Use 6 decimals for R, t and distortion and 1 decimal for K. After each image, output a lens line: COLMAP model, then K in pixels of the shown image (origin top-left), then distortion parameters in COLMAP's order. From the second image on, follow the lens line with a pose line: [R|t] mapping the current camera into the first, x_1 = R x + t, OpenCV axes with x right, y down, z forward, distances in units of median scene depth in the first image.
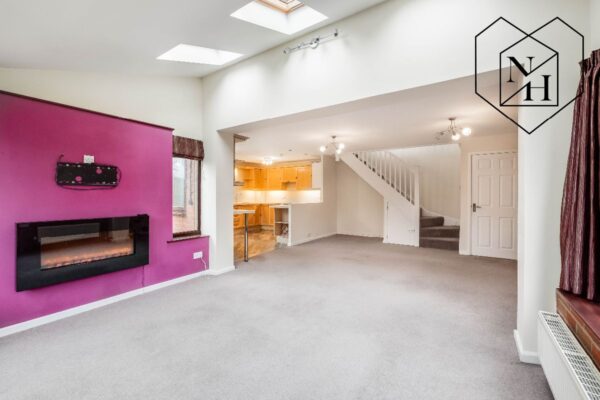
lens RADIAL K [[251.1, 0, 300.0], [0, 251.1, 200.0], [0, 0, 1]] dist [-0.019829, -0.000081]
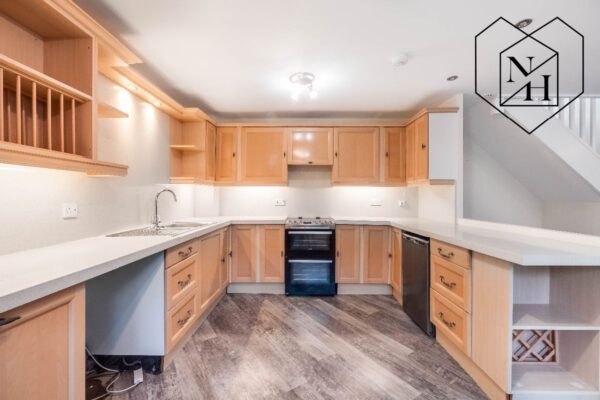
lens RADIAL K [[251.1, 0, 300.0], [0, 251.1, 200.0], [0, 0, 1]] dist [-0.019829, -0.000081]
pose [[0.826855, -0.001464, 0.562414, -0.430159], [0.008617, 0.999912, -0.010065, -0.020216], [-0.562350, 0.013168, 0.826795, 1.056168]]
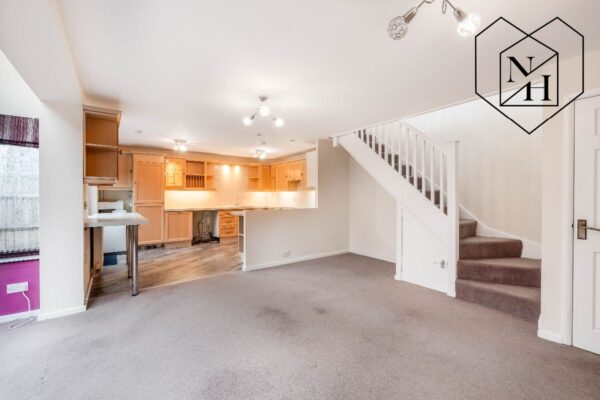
lens RADIAL K [[251.1, 0, 300.0], [0, 251.1, 200.0], [0, 0, 1]] dist [-0.019829, -0.000081]
pose [[0.945878, 0.004297, -0.324493, 0.340930], [-0.006099, 0.999971, -0.004537, -0.010502], [0.324464, 0.006270, 0.945877, 0.409914]]
